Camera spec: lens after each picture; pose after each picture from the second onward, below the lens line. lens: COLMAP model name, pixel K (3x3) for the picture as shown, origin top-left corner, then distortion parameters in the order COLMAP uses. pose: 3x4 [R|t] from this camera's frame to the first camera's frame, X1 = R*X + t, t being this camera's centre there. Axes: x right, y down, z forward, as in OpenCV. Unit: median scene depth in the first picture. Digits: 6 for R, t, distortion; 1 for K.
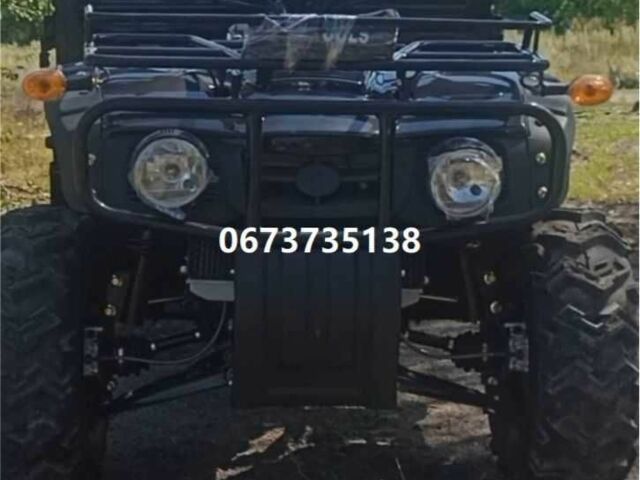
lens RADIAL K [[1872.3, 0, 284.6], [0, 1872.3, 236.8], [0, 0, 1]] dist [0.080169, 0.000000]
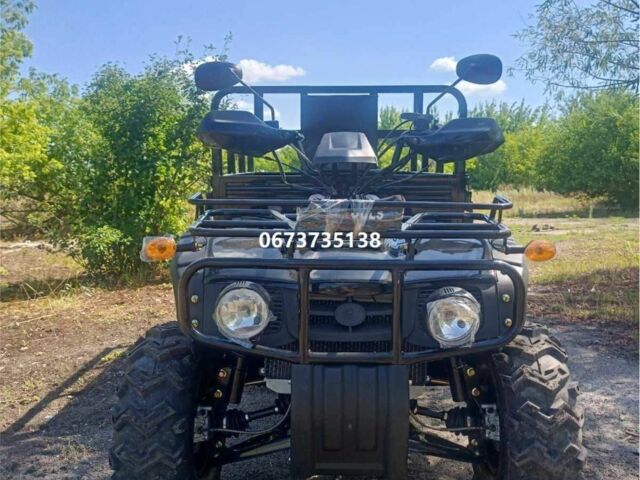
lens RADIAL K [[1872.3, 0, 320.5], [0, 1872.3, 239.7], [0, 0, 1]] dist [0.080169, 0.000000]
pose [[0.999646, -0.010292, 0.024535, -0.039644], [0.012864, 0.994167, -0.107082, 0.066518], [-0.023289, 0.107359, 0.993947, -0.427225]]
